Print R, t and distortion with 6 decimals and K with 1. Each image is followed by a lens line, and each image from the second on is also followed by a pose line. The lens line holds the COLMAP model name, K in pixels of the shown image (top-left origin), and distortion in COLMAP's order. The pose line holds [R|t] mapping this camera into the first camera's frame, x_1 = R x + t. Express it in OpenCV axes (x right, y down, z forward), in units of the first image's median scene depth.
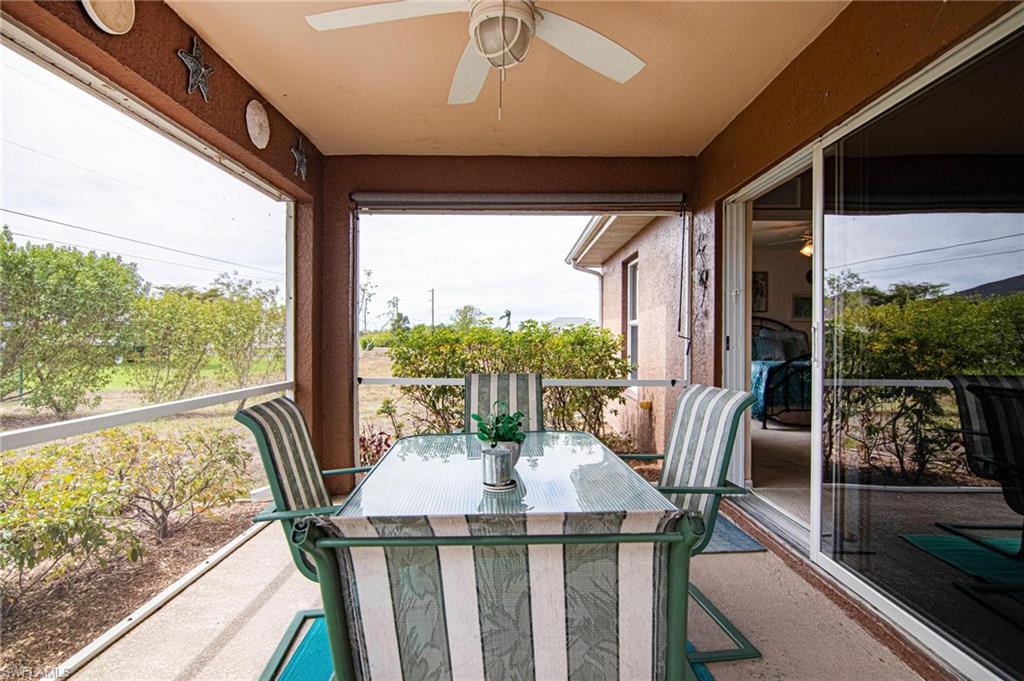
lens RADIAL K [[518.8, 0, 511.7], [0, 518.8, 338.4], [0, 0, 1]] dist [-0.008239, -0.008909]
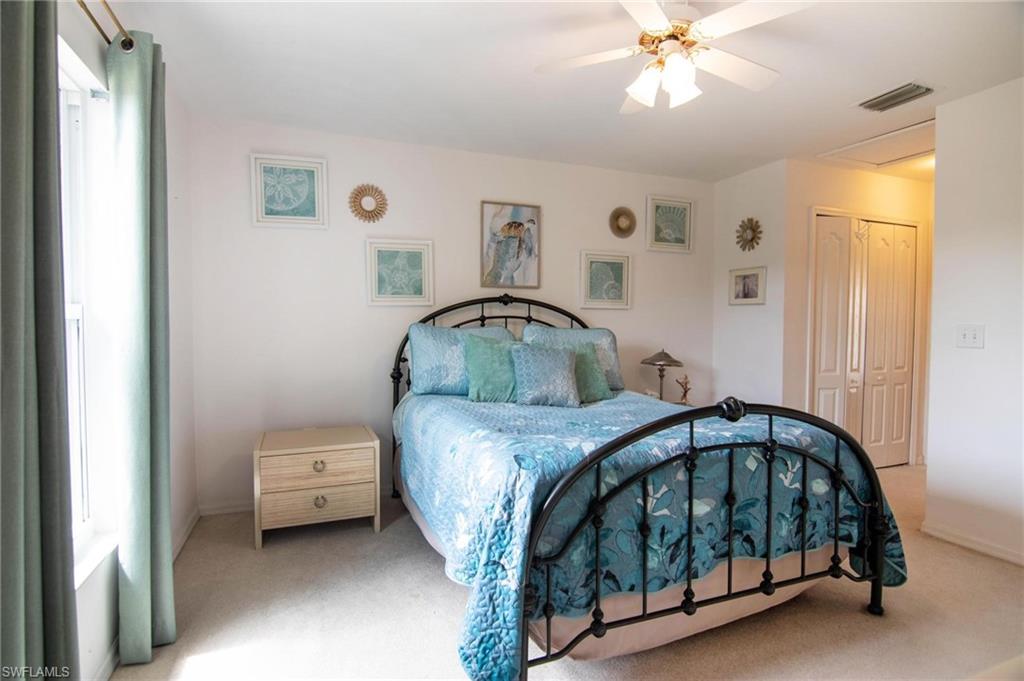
lens RADIAL K [[518.8, 0, 510.3], [0, 518.8, 340.7], [0, 0, 1]] dist [-0.008239, -0.008909]
pose [[0.925507, -0.013234, 0.378500, 0.386123], [0.003324, 0.999635, 0.026823, -0.021092], [-0.378716, -0.023567, 0.925213, 0.763401]]
